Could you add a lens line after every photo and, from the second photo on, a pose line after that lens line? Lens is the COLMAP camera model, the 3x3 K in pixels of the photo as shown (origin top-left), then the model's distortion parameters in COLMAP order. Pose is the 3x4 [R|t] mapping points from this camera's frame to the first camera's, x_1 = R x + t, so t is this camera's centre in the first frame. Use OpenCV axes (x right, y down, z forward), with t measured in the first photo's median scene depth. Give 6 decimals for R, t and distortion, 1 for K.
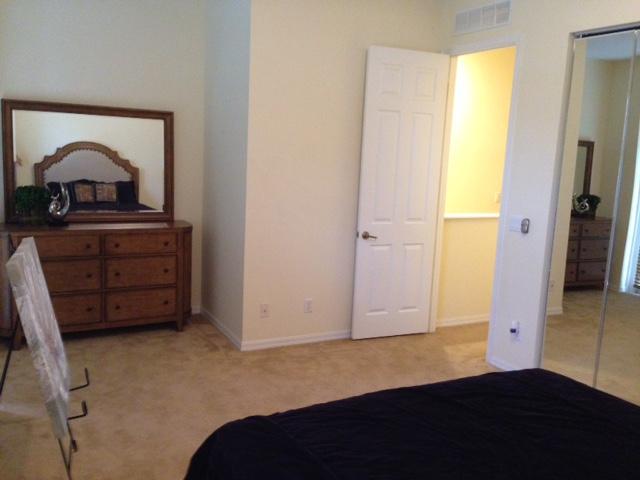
lens RADIAL K [[601.7, 0, 319.9], [0, 601.7, 240.5], [0, 0, 1]] dist [0.015448, 0.000000]
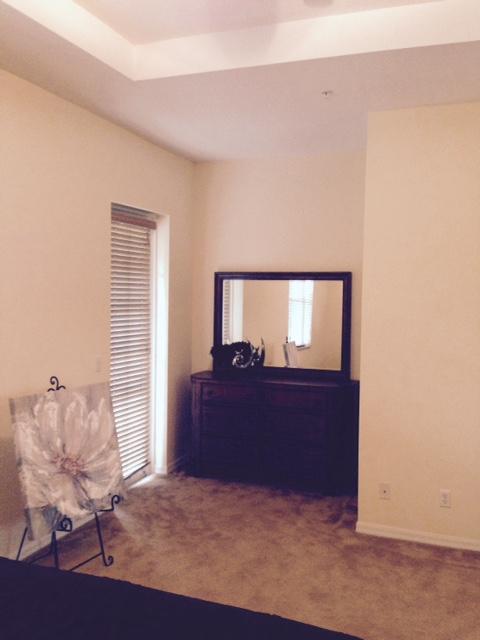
lens RADIAL K [[601.7, 0, 240.1], [0, 601.7, 320.2], [0, 0, 1]] dist [0.015448, 0.000000]
pose [[0.630754, 0.001207, -0.775982, 0.458981], [-0.096556, 0.992349, -0.076941, -0.042825], [0.769952, 0.123456, 0.626045, 0.265575]]
